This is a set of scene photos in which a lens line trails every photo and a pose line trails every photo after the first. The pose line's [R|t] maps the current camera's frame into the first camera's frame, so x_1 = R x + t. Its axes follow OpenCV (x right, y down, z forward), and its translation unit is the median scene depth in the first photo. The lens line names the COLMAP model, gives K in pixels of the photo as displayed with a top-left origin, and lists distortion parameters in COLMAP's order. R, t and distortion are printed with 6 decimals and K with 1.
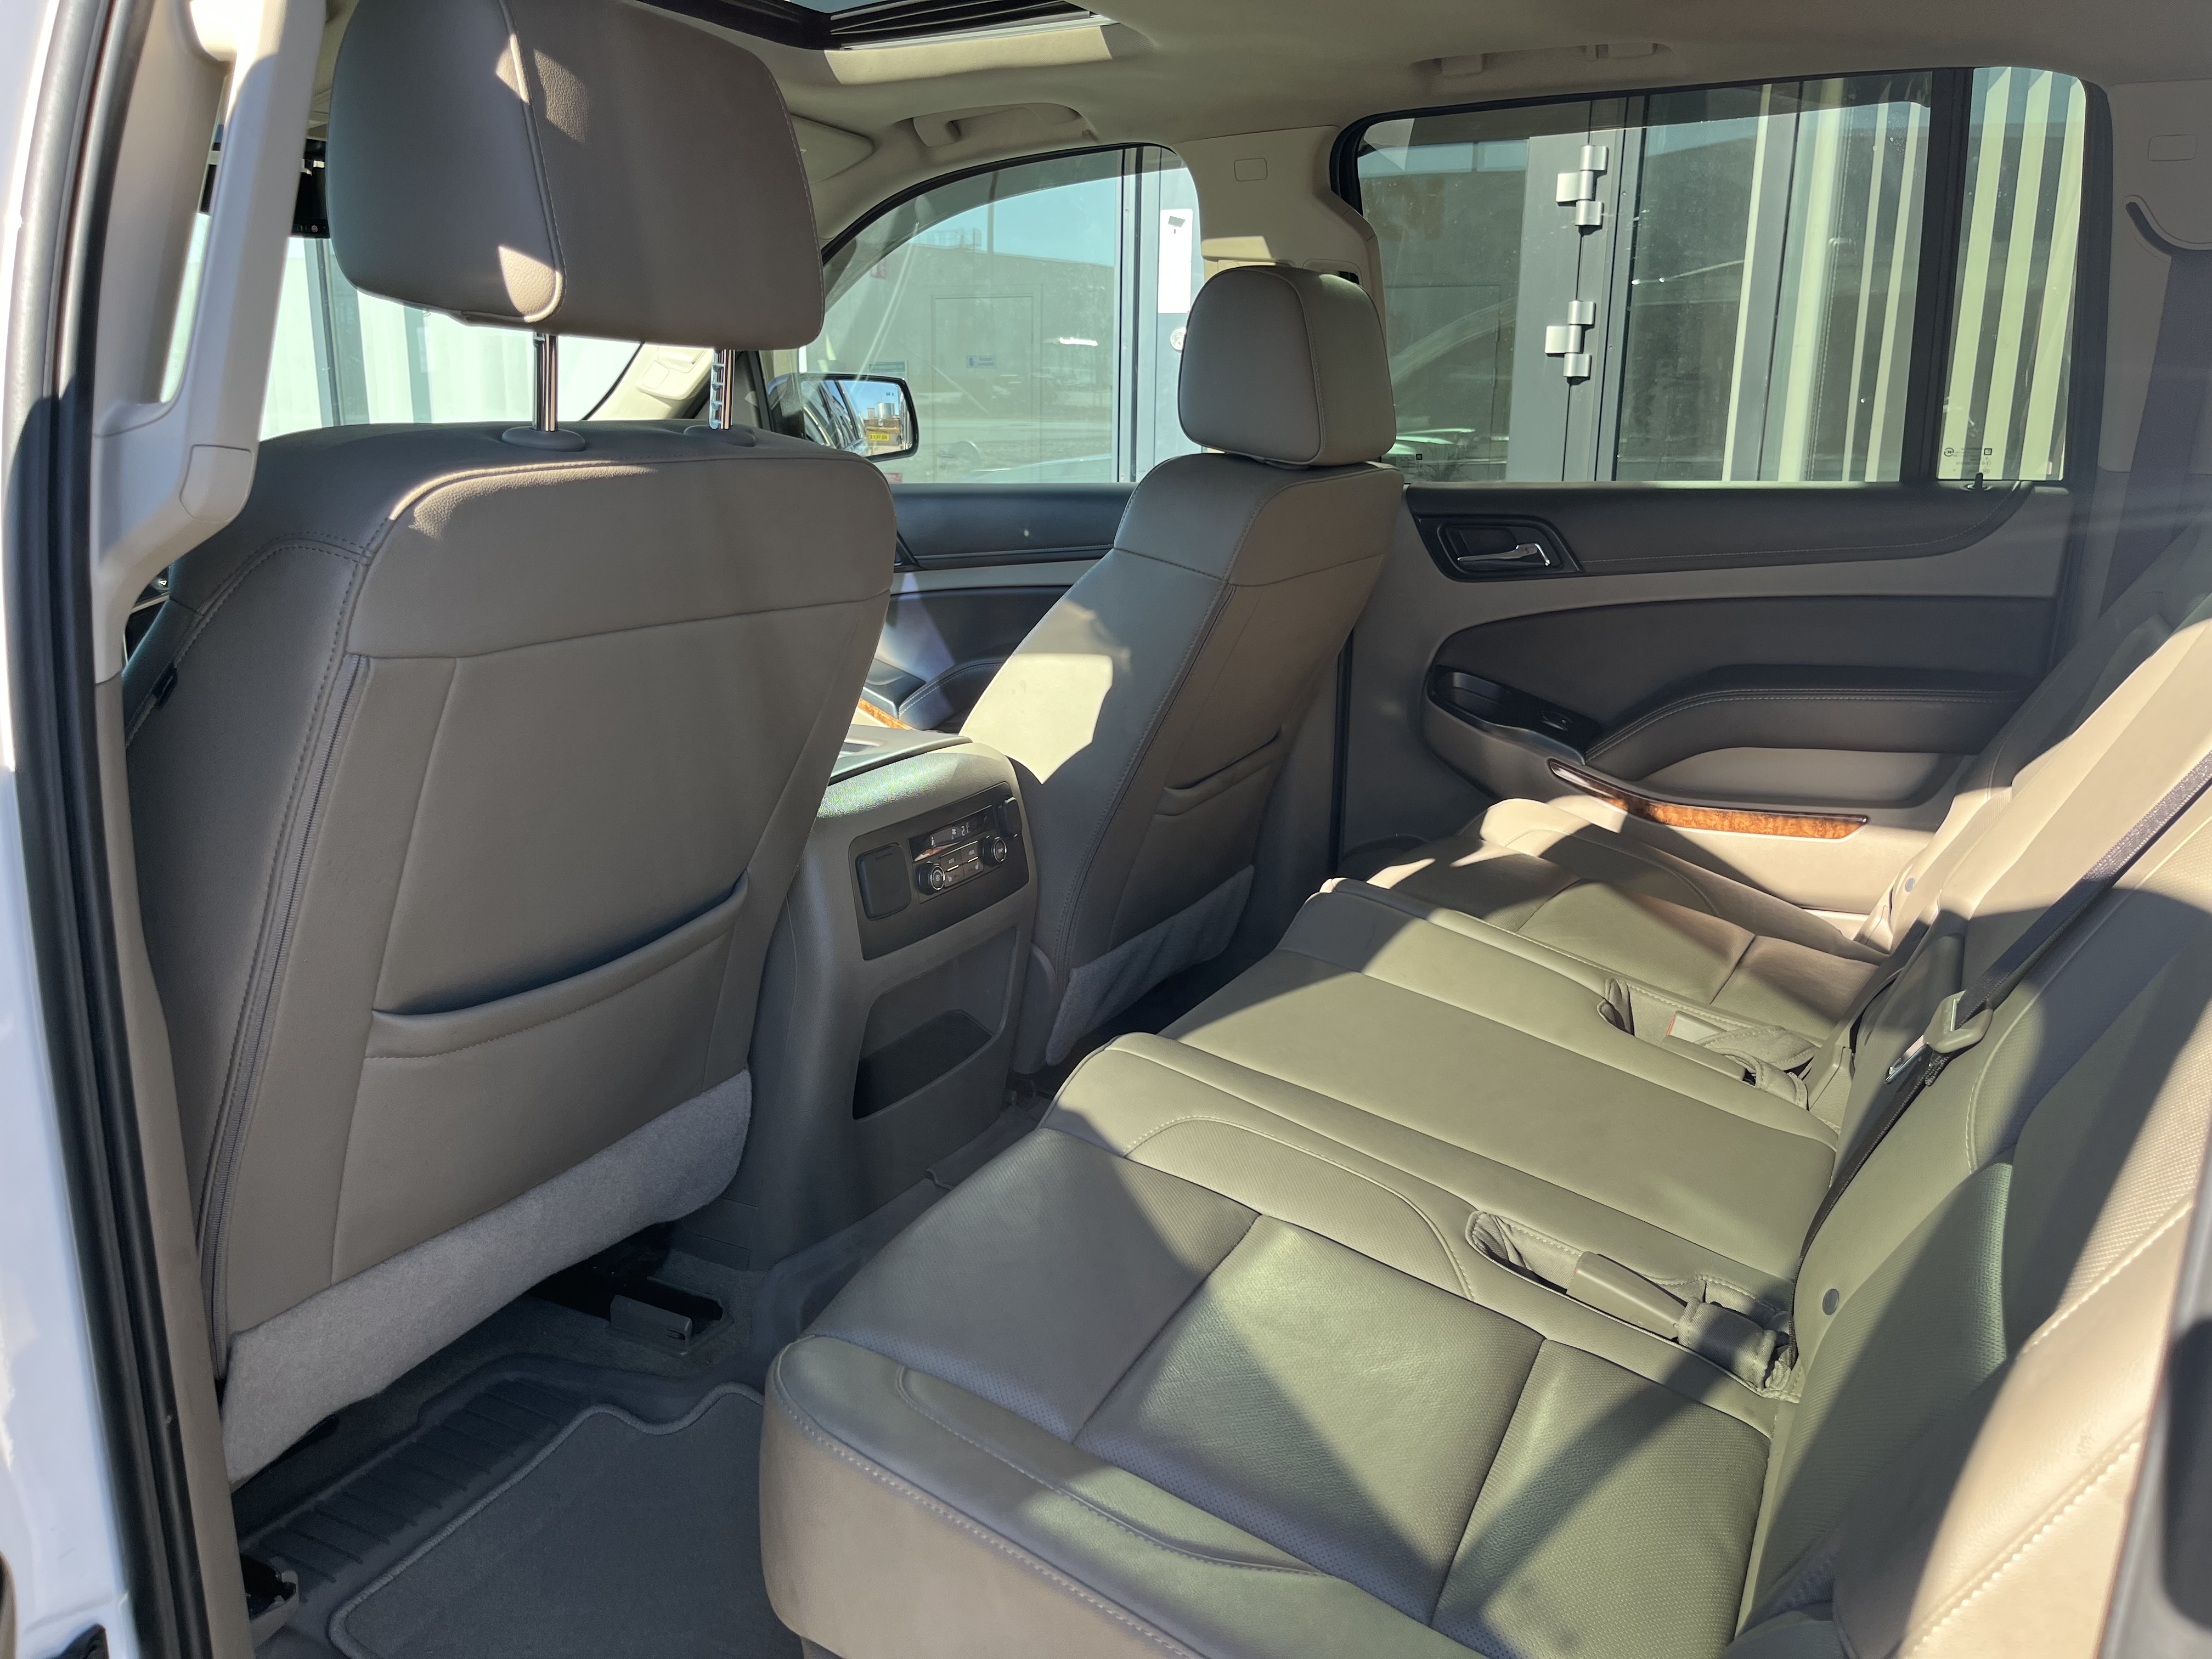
lens RADIAL K [[1686.9, 0, 1105.6], [0, 1686.9, 816.7], [0, 0, 1]] dist [0.063412, -0.086173]
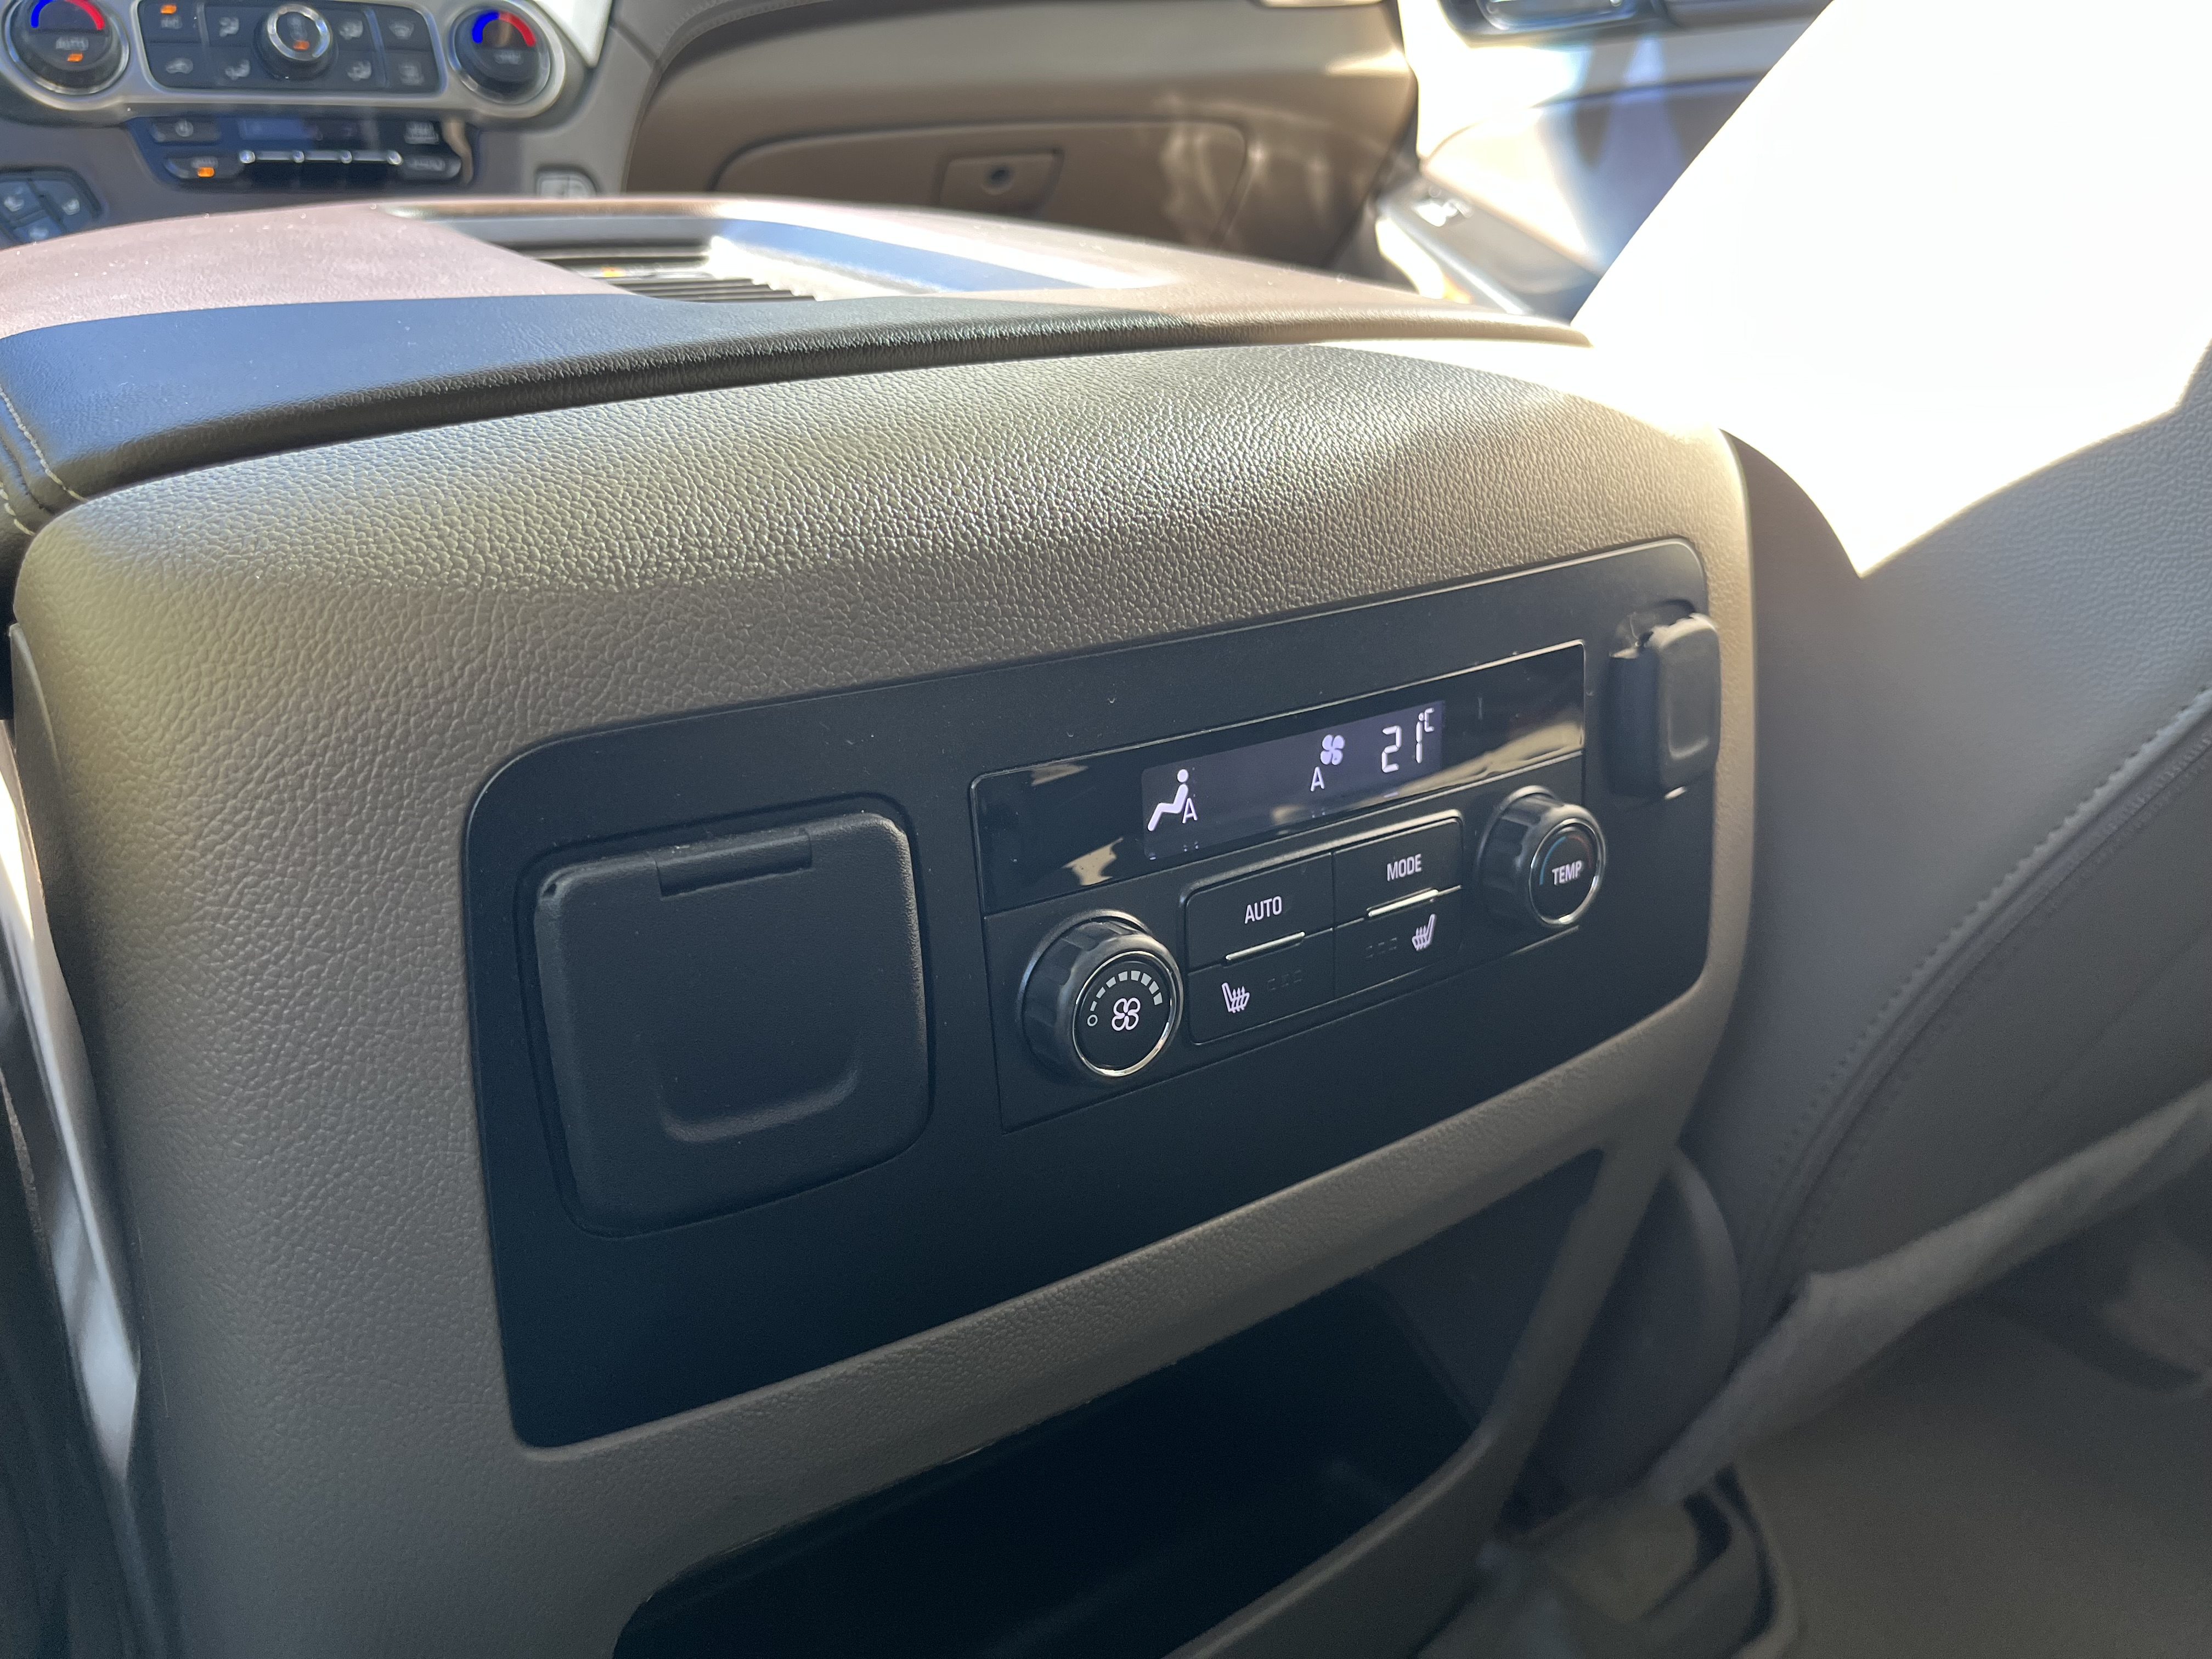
lens RADIAL K [[1686.9, 0, 1088.4], [0, 1686.9, 815.7], [0, 0, 1]] dist [0.063412, -0.086173]
pose [[0.889329, 0.226431, -0.397269, -0.032923], [-0.158215, 0.967500, 0.197263, -0.017705], [0.429024, -0.112578, 0.896250, 0.764547]]
